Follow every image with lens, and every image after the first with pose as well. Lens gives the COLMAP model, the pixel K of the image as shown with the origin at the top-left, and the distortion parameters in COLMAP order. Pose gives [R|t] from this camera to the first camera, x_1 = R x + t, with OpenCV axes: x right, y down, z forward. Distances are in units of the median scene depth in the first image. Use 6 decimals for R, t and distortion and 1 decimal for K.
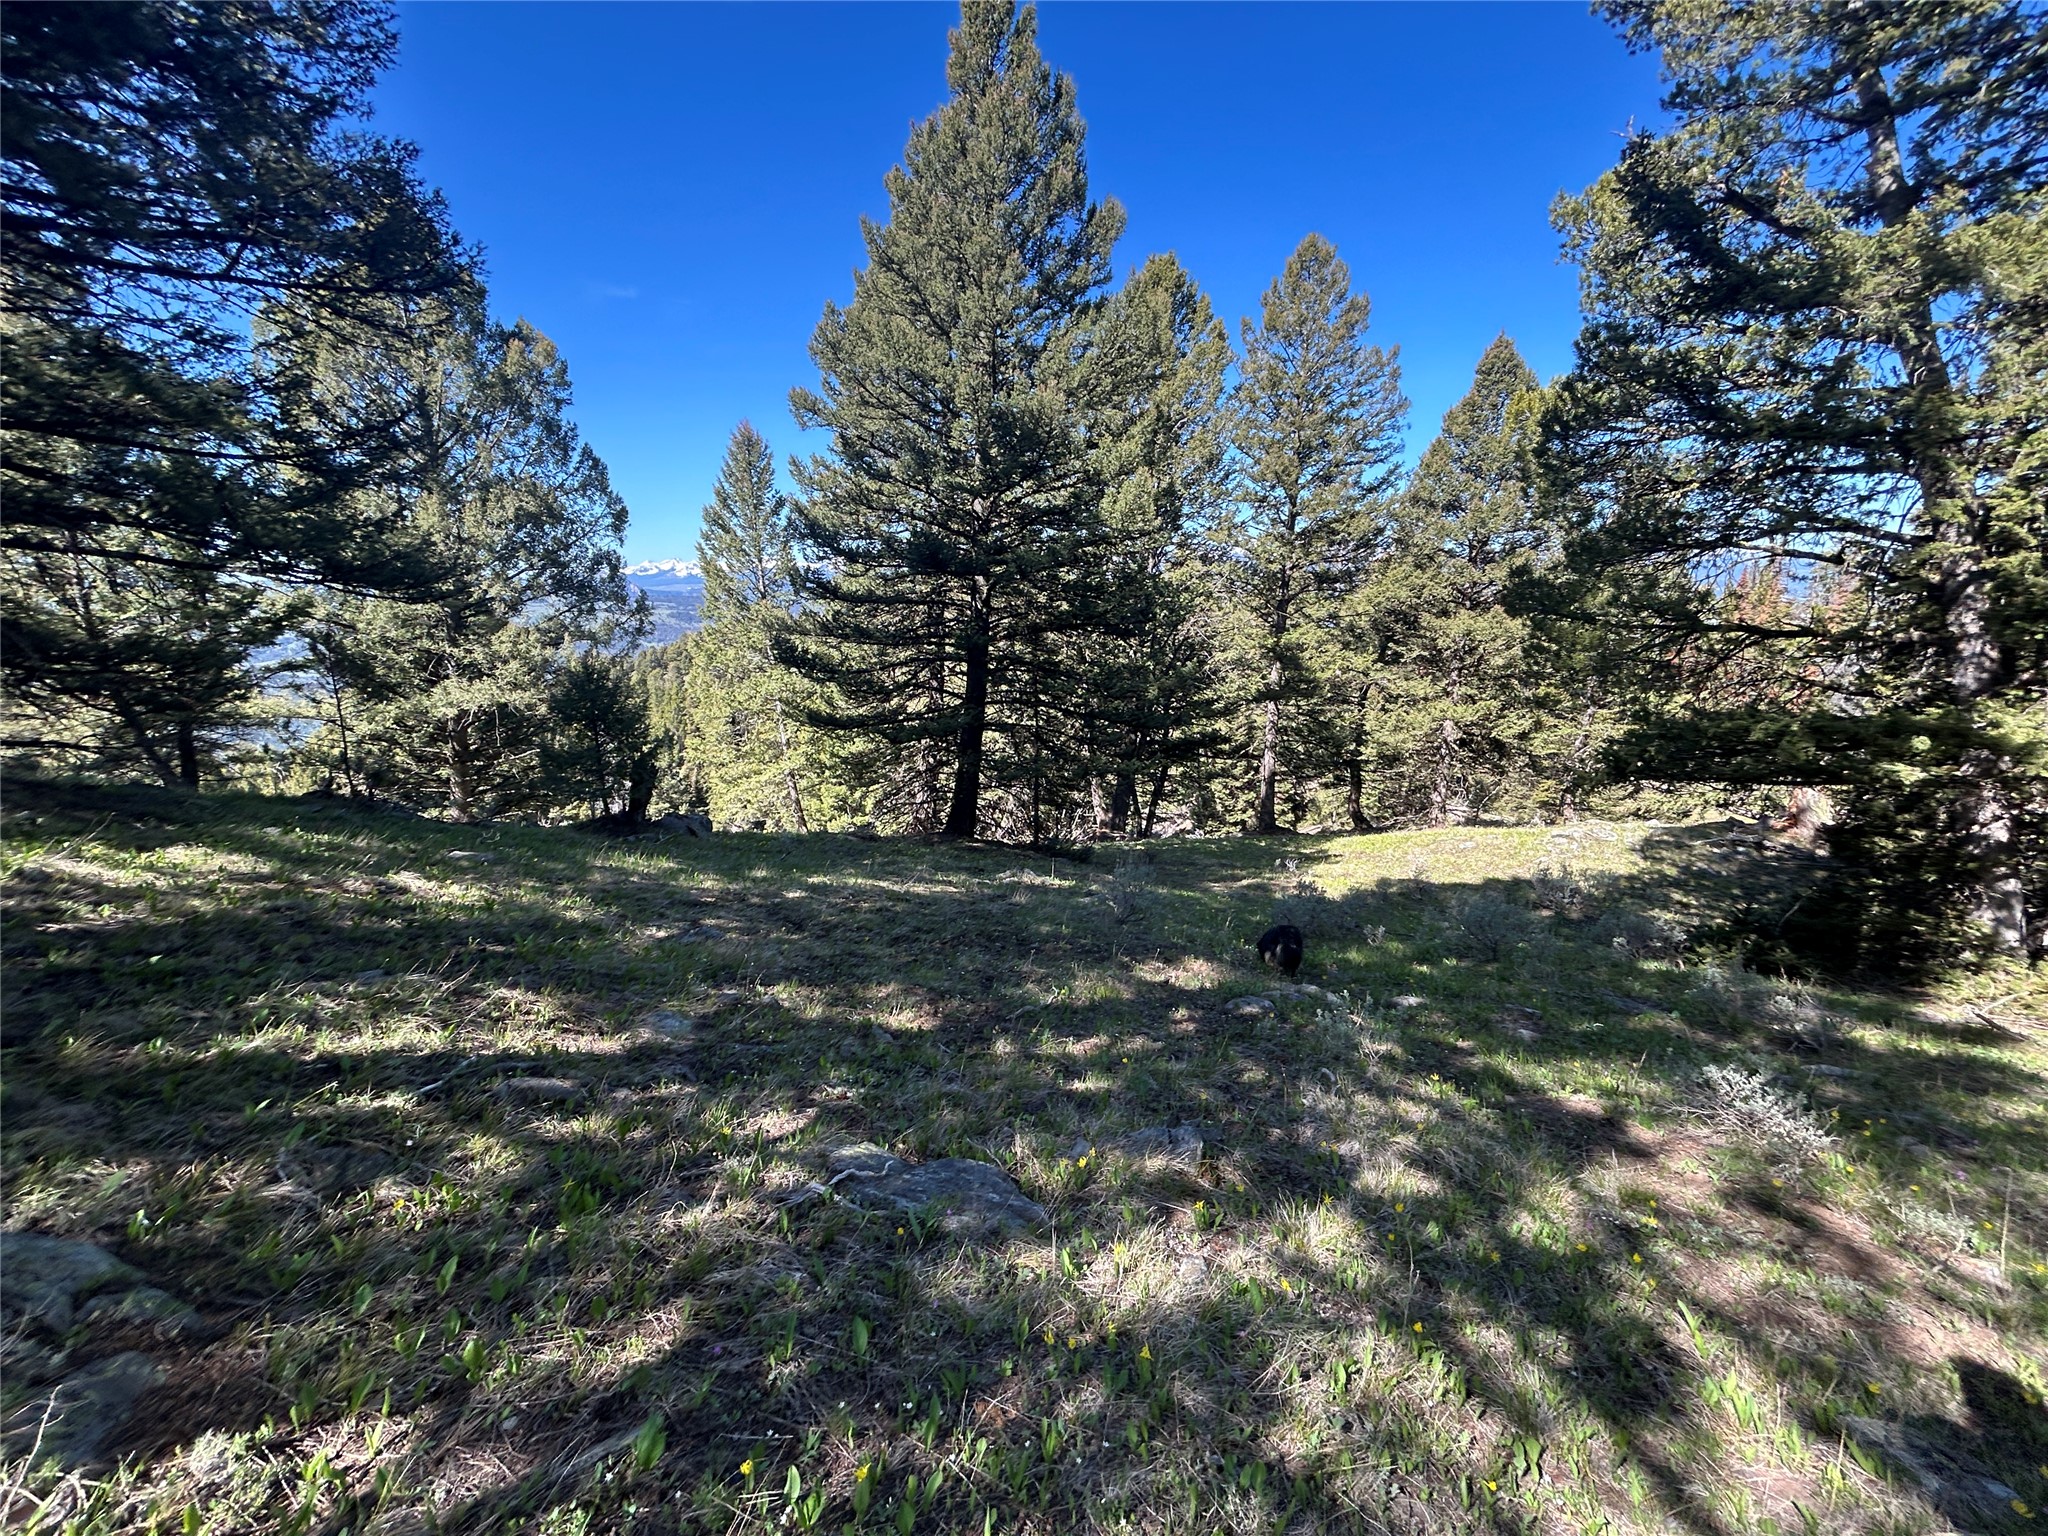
lens RADIAL K [[827.7, 0, 1027.3], [0, 827.7, 764.7], [0, 0, 1]] dist [-0.003459, 0.001411]
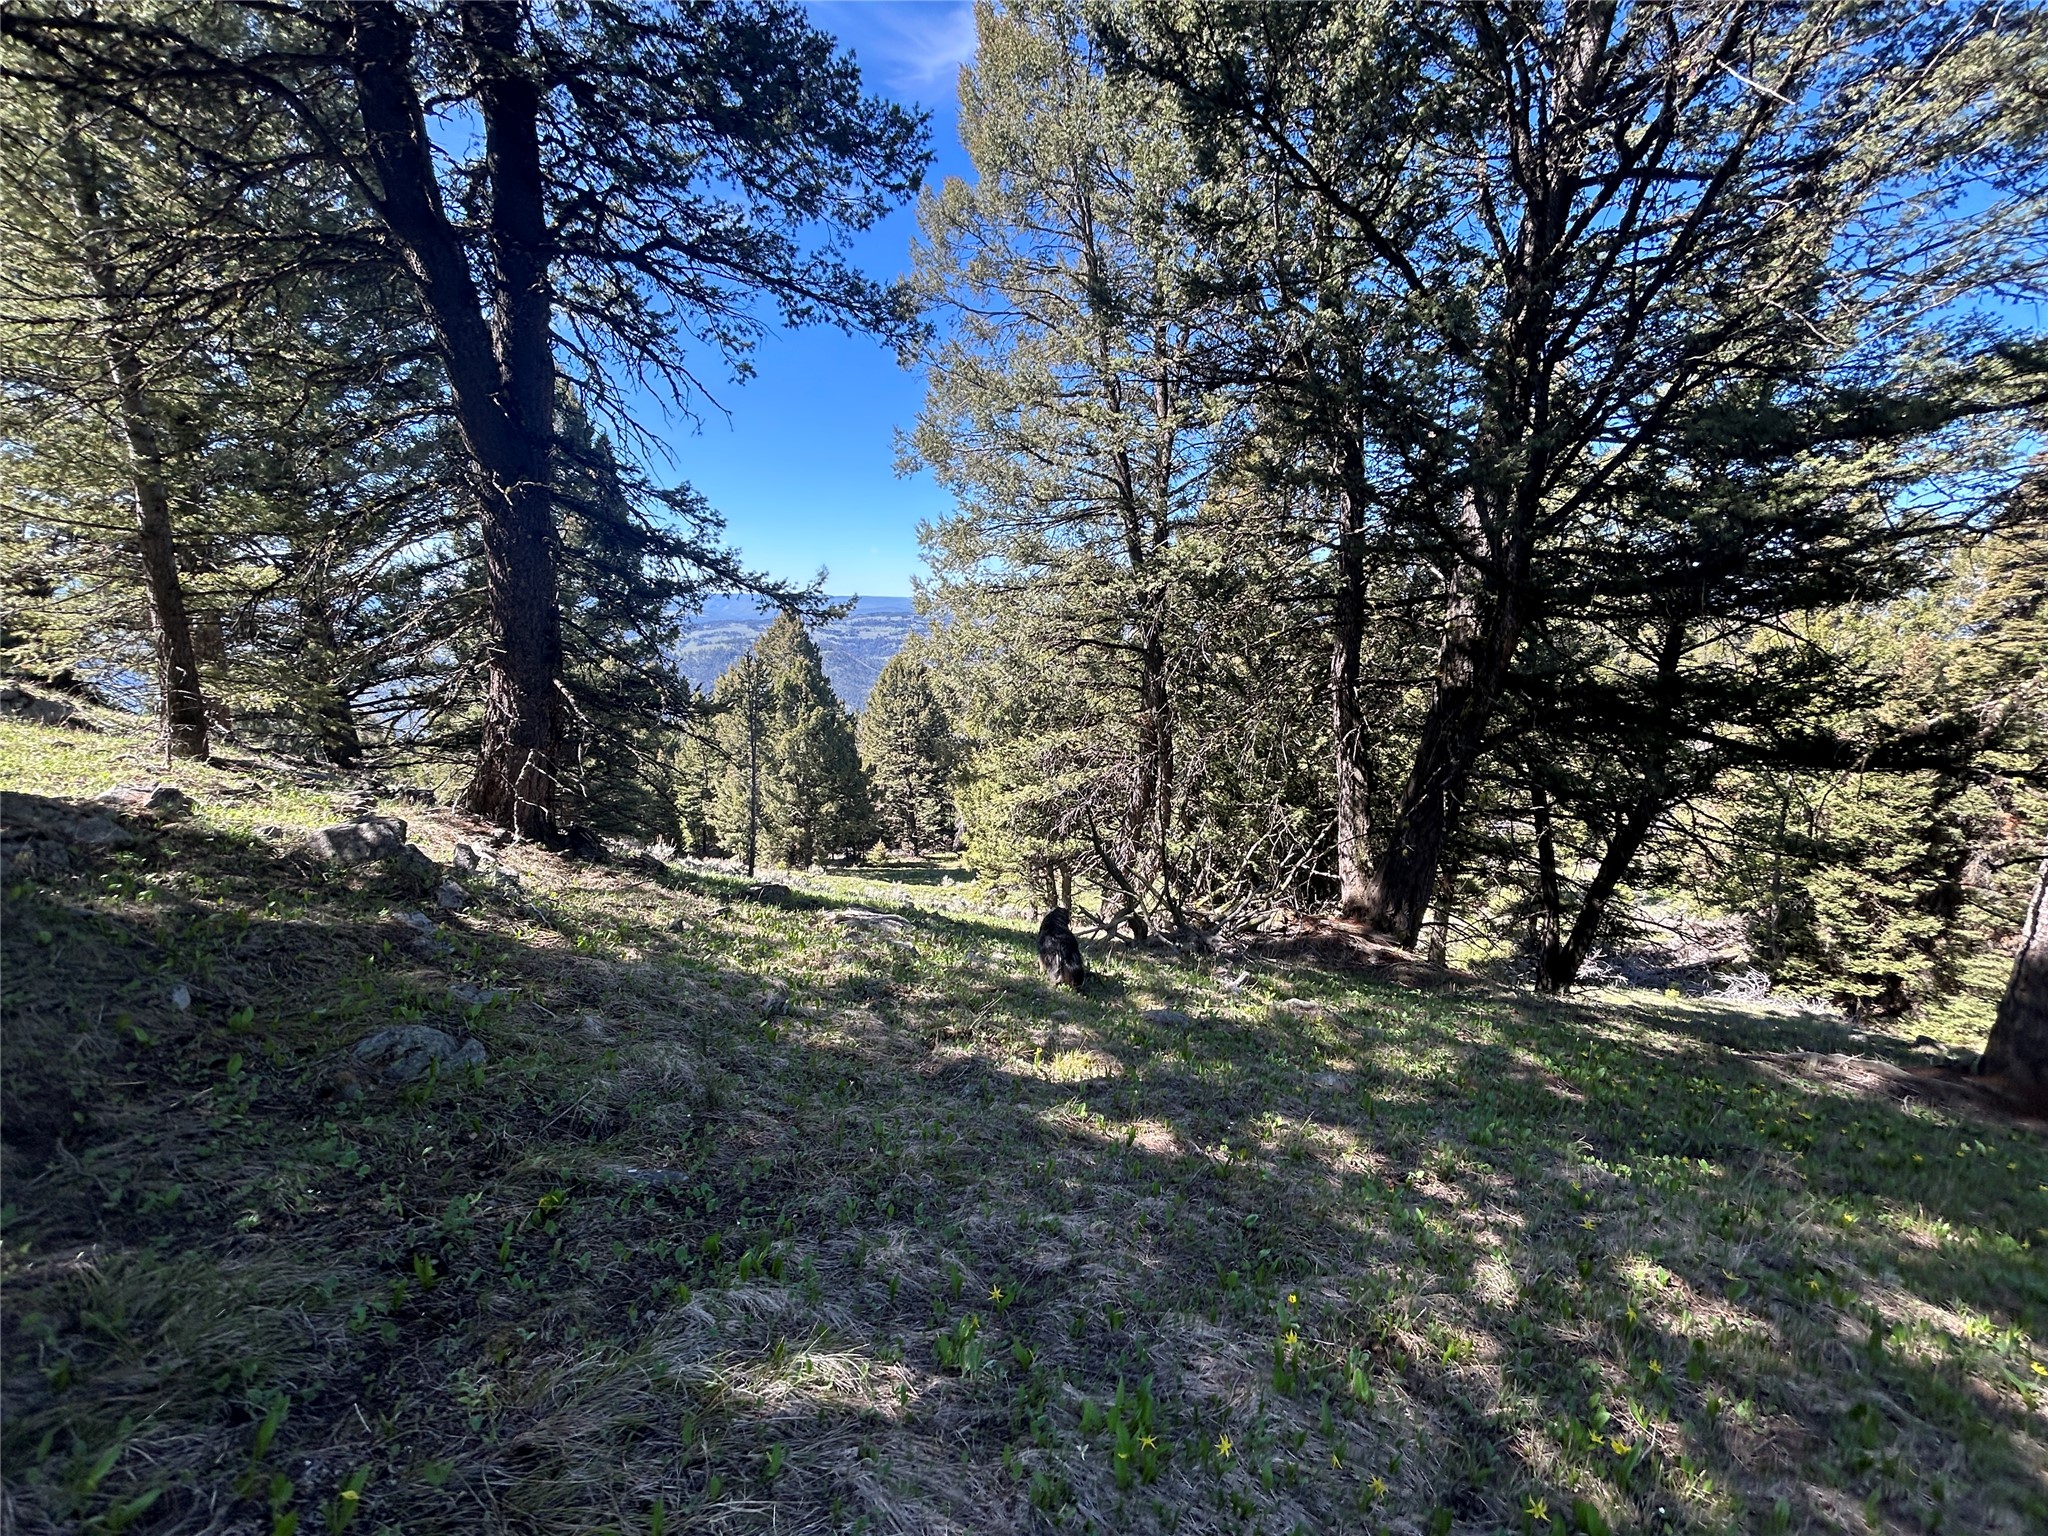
lens RADIAL K [[827.7, 0, 1023.0], [0, 827.7, 768.0], [0, 0, 1]] dist [-0.003459, 0.001411]
pose [[0.834246, 0.125435, -0.536936, 0.682085], [-0.138947, 0.990180, 0.015435, 0.106557], [0.533599, 0.061729, 0.843482, 2.646541]]
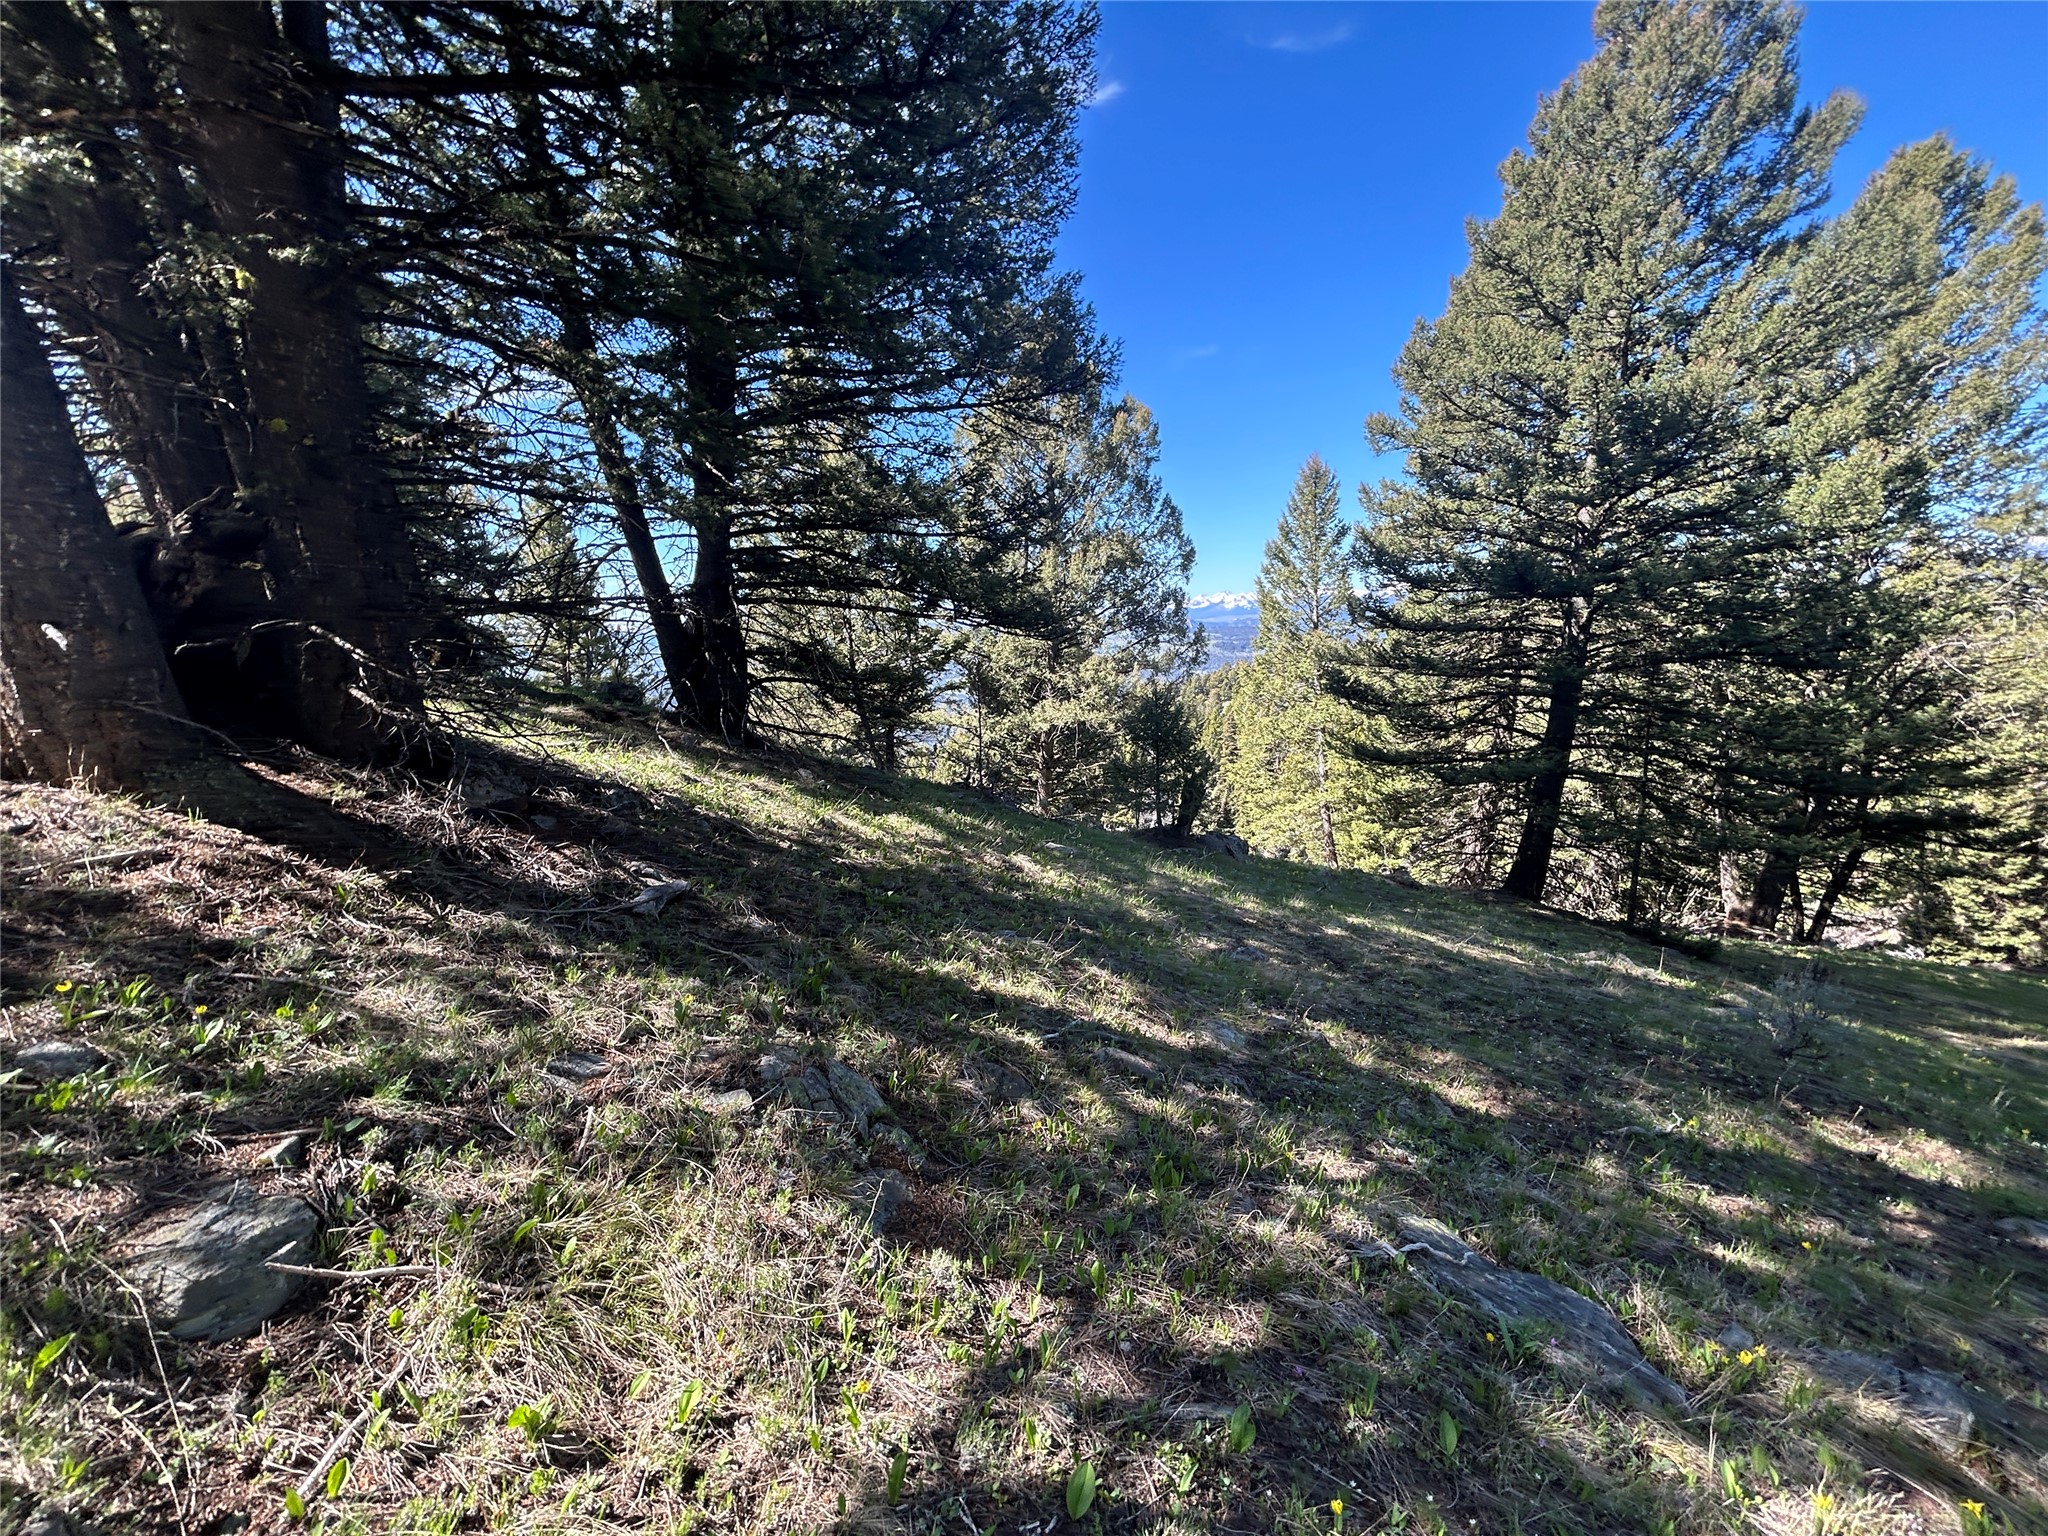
lens RADIAL K [[827.7, 0, 1024.4], [0, 827.7, 766.5], [0, 0, 1]] dist [-0.003459, 0.001411]
pose [[0.808968, 0.076444, -0.582861, -0.025842], [-0.095016, 0.995475, -0.001316, -0.001057], [0.580123, 0.056446, 0.812571, -0.016839]]
